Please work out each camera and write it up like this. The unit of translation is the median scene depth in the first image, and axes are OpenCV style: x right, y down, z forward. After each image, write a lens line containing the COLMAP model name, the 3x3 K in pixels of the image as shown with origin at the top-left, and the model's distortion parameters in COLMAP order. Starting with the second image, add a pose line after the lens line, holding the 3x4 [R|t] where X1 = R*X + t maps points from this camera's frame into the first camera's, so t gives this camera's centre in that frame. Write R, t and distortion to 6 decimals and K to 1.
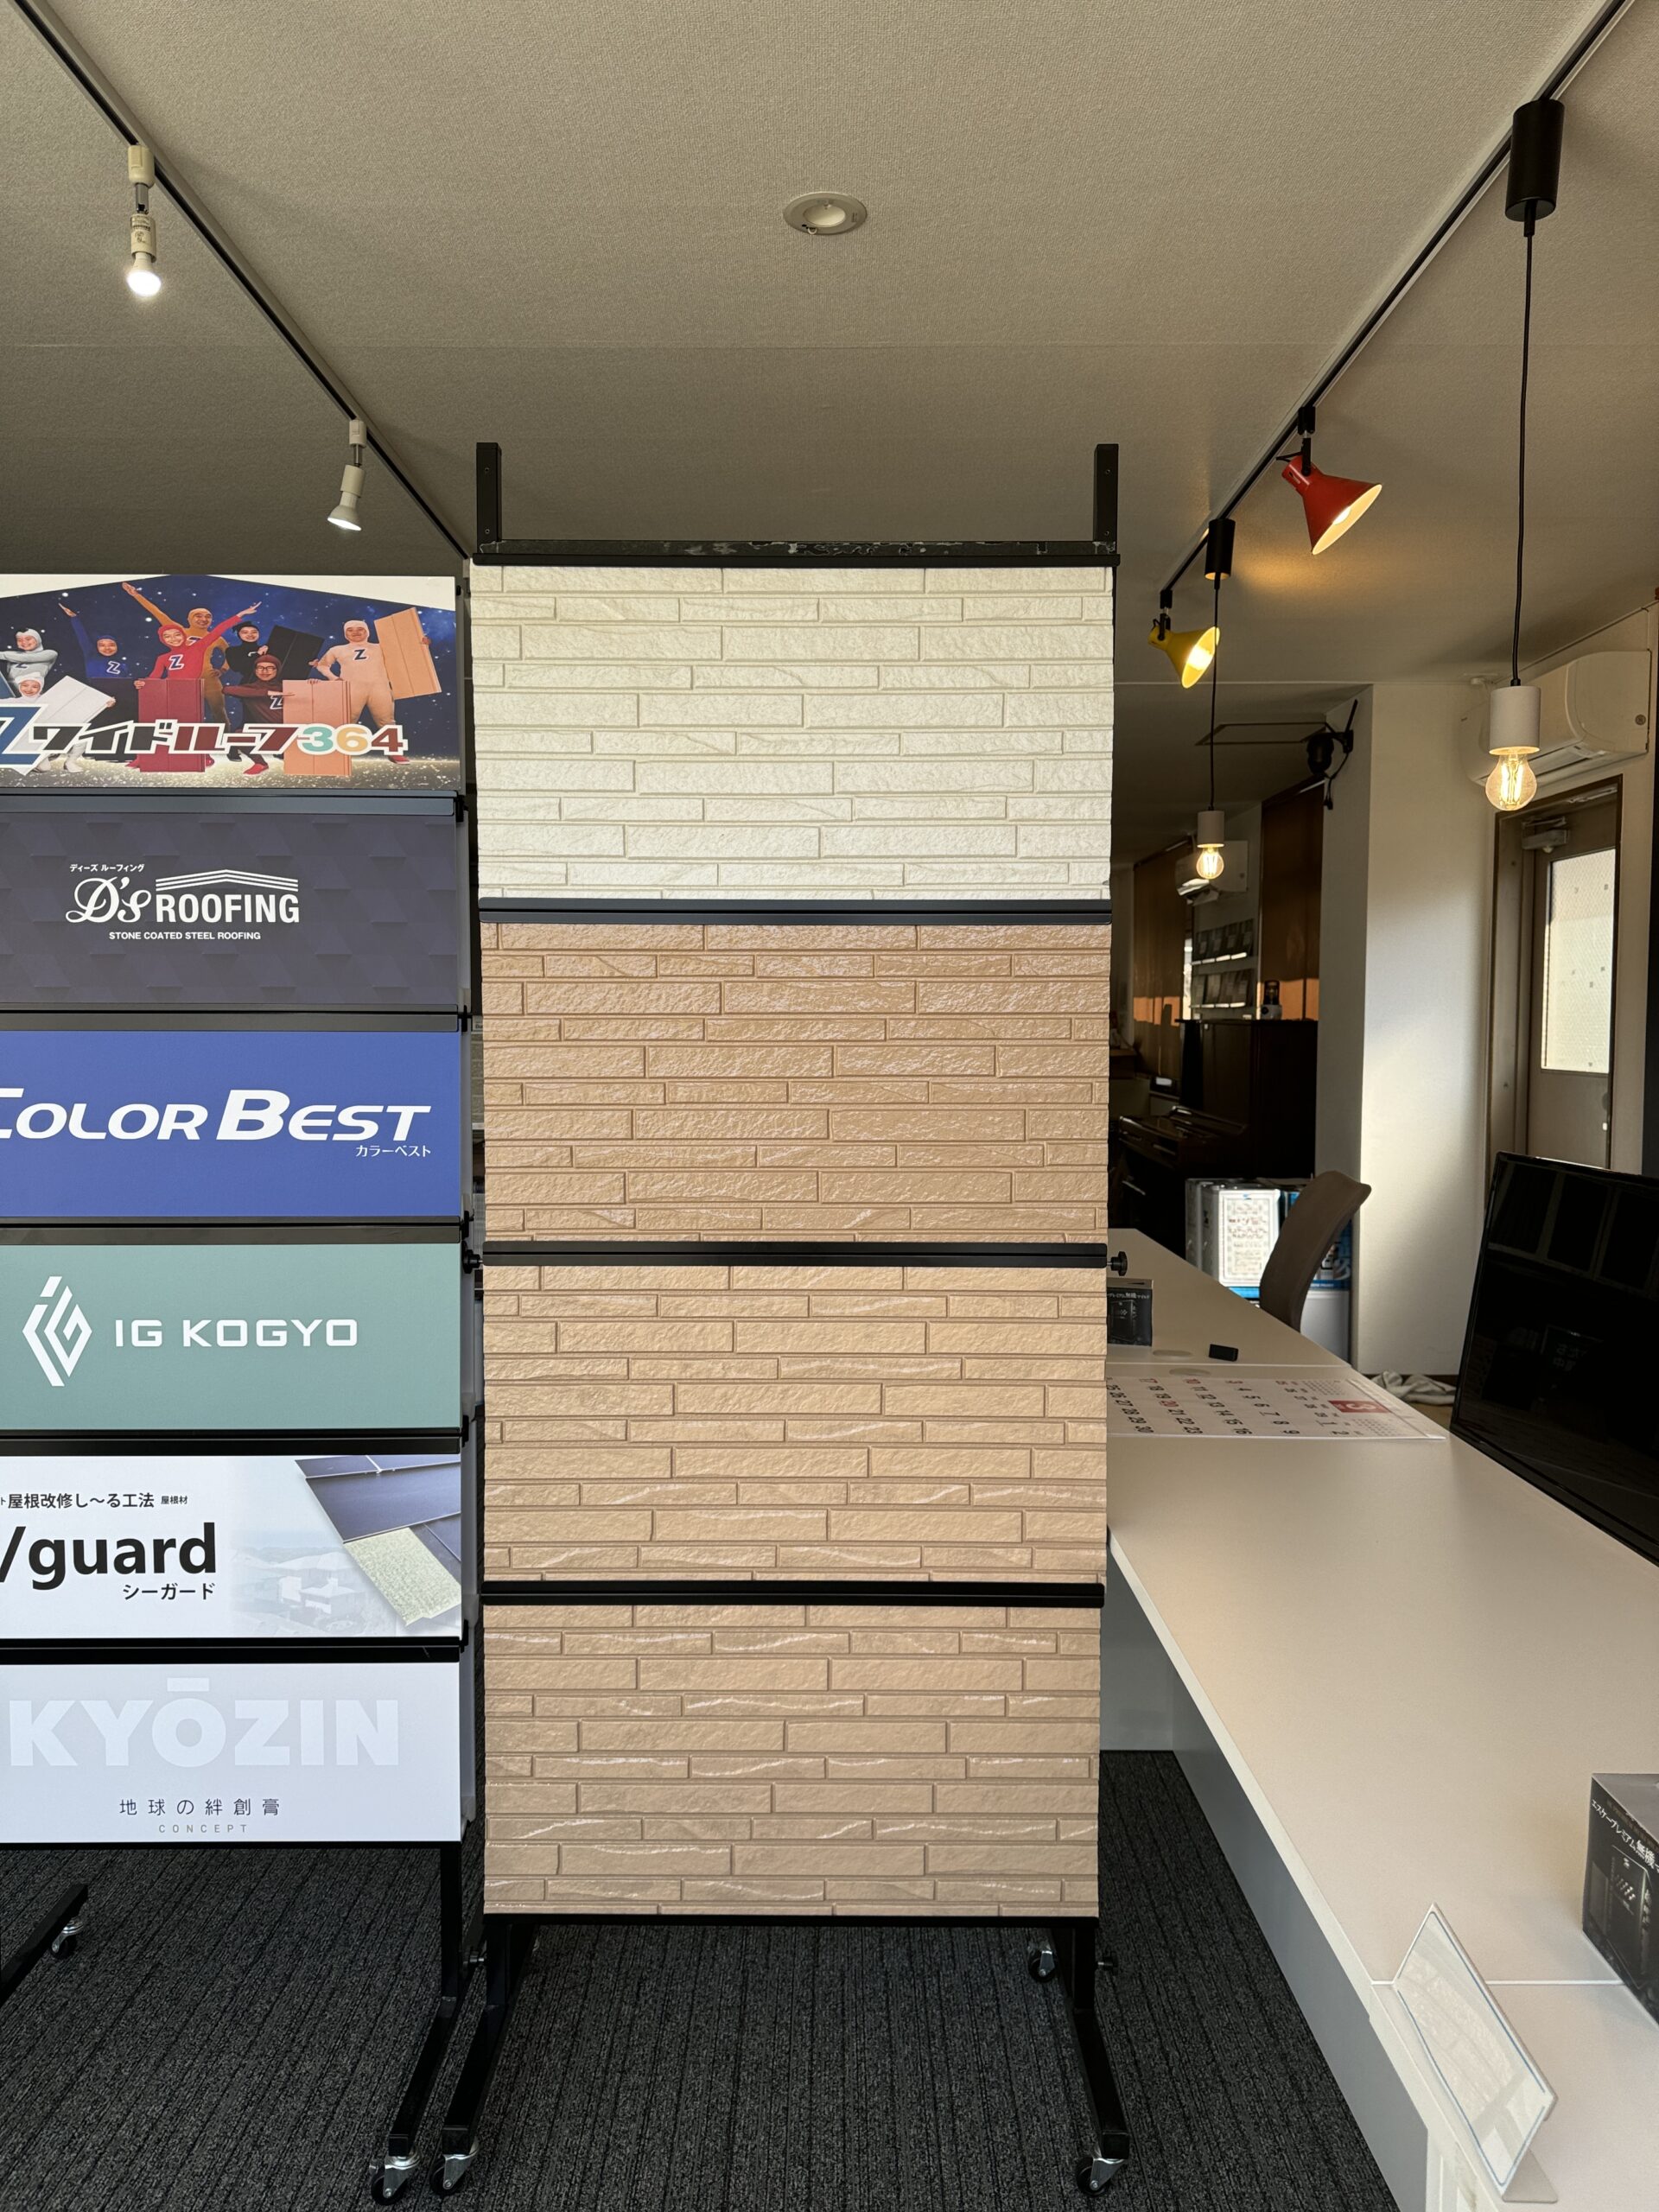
lens RADIAL K [[1548.9, 0, 834.8], [0, 1548.9, 1108.4], [0, 0, 1]] dist [0.014249, 0.000782]
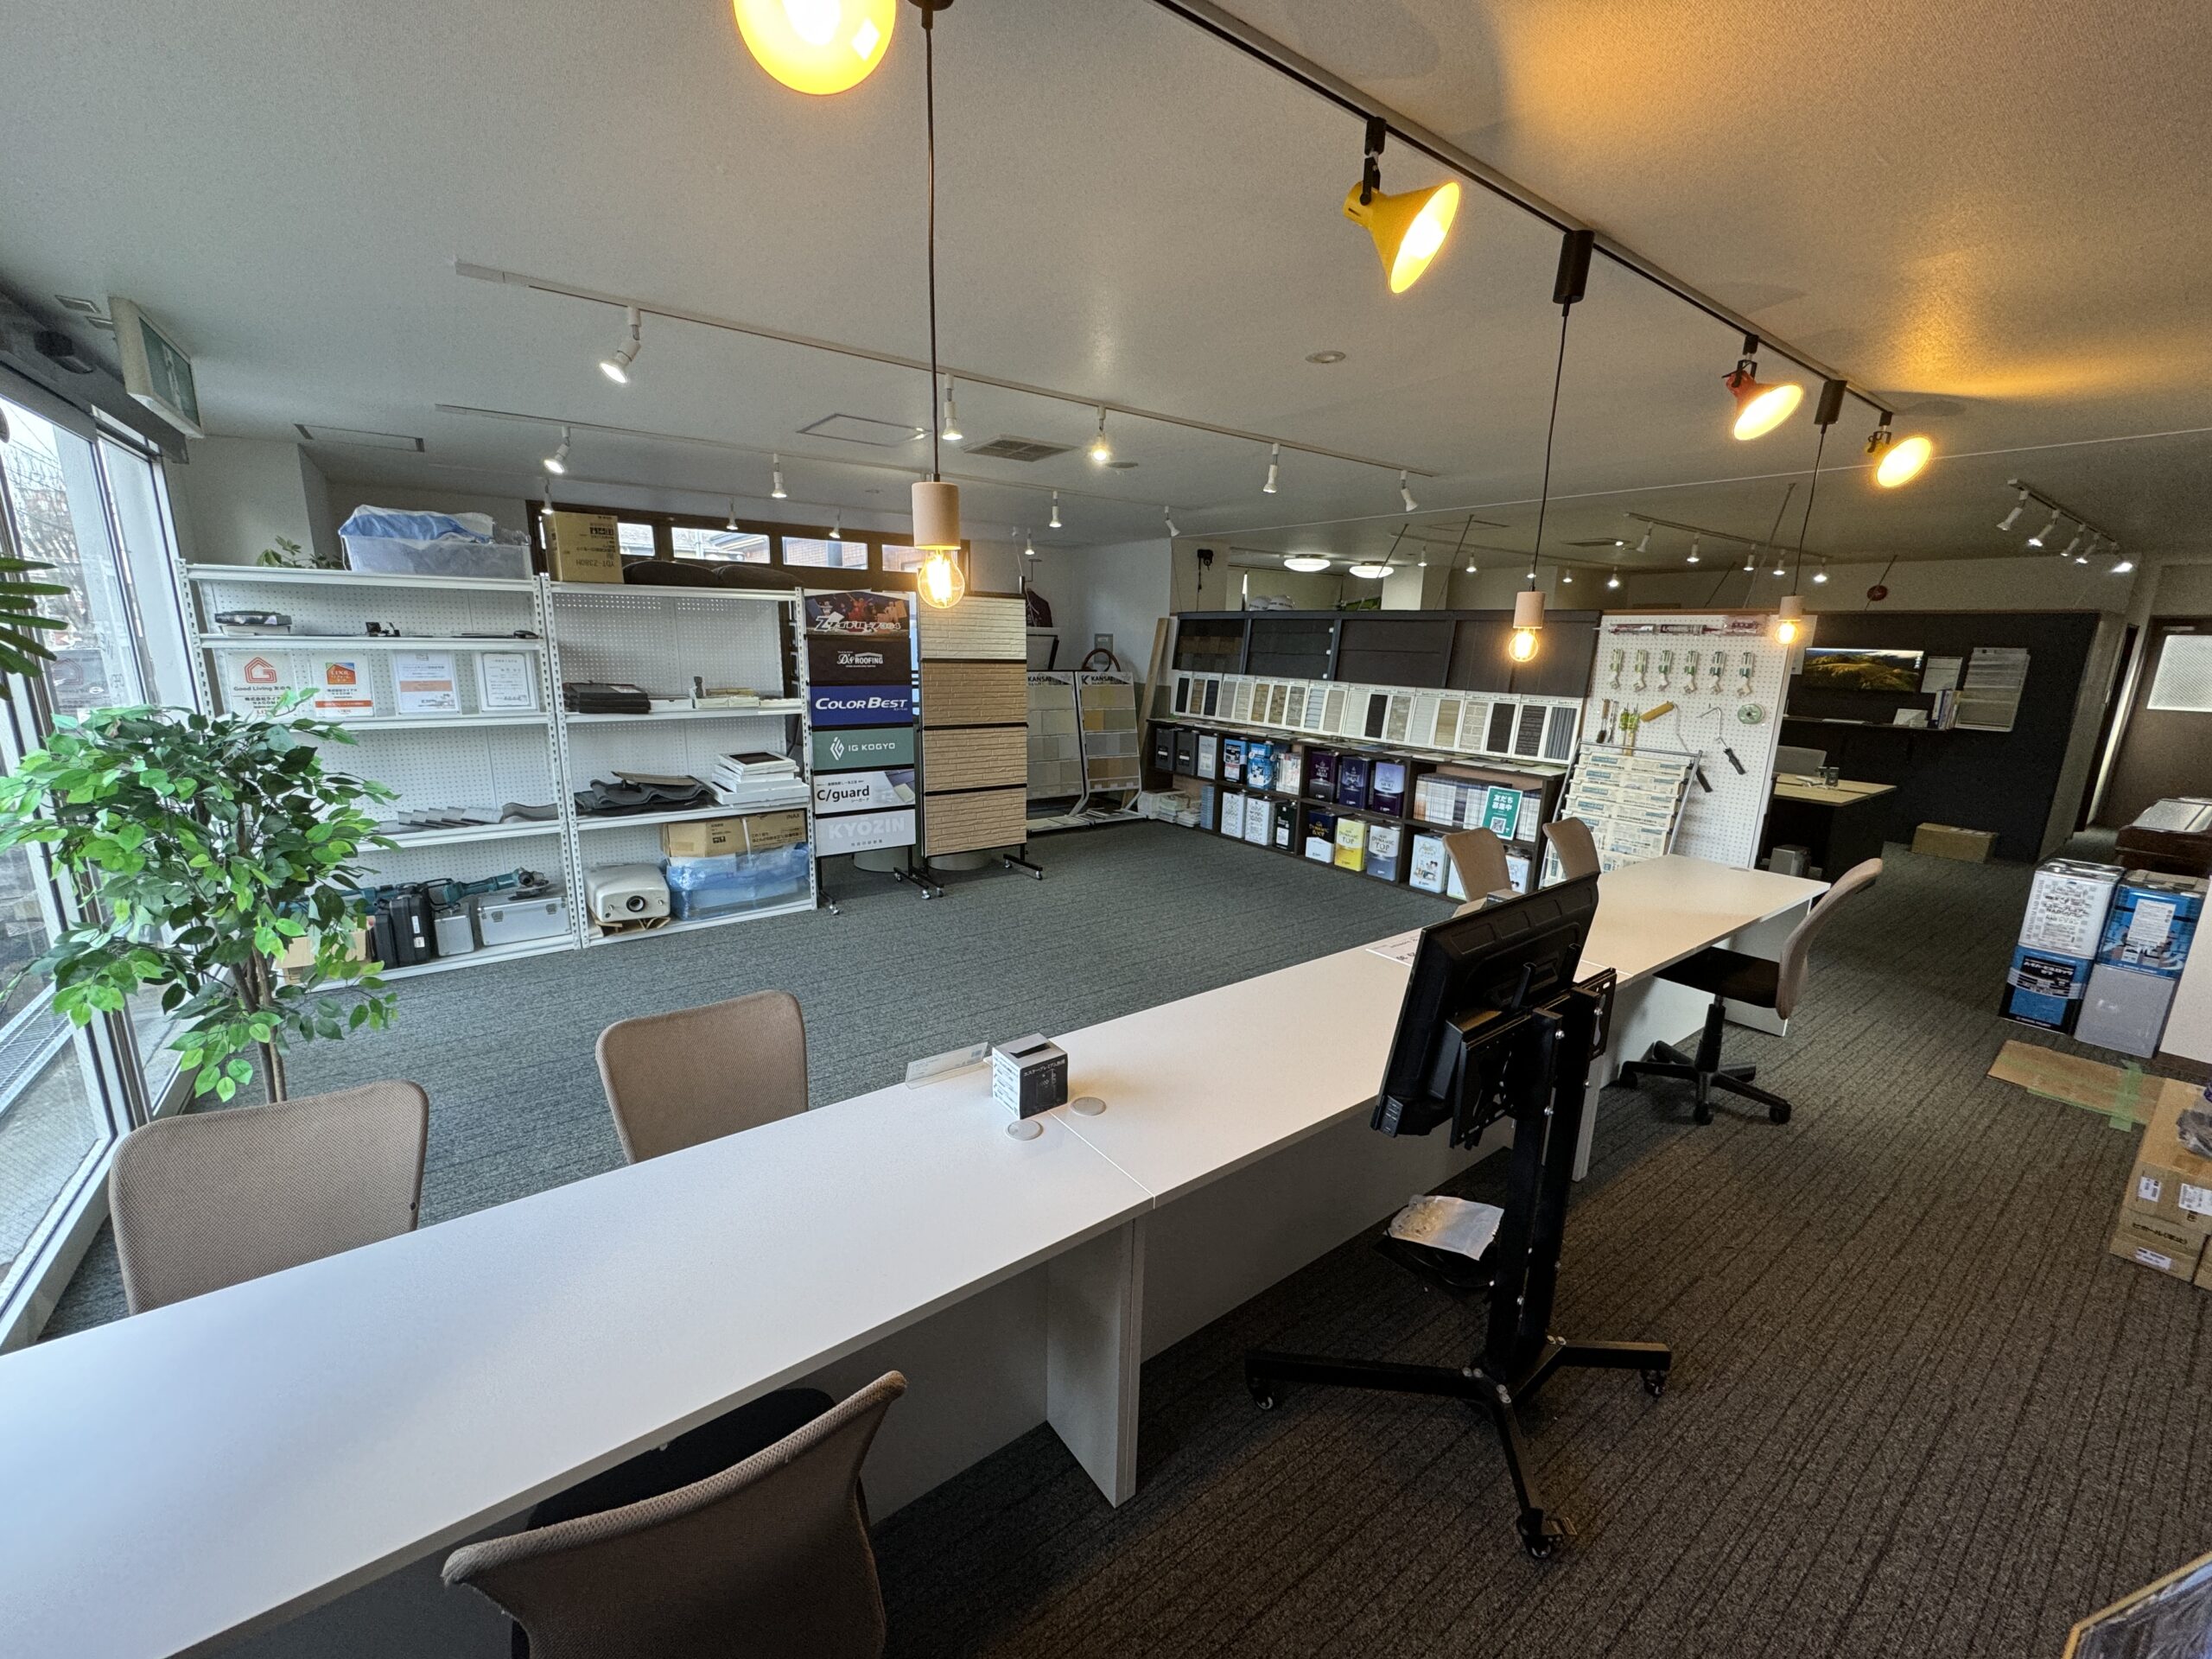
lens RADIAL K [[878.1, 0, 1106.6], [0, 878.1, 826.6], [0, 0, 1]] dist [-0.002350, -0.000340]
pose [[0.815299, -0.105144, 0.569414, -1.395954], [0.013194, 0.986494, 0.163267, -0.052448], [-0.578890, -0.125599, 0.805675, -1.722281]]
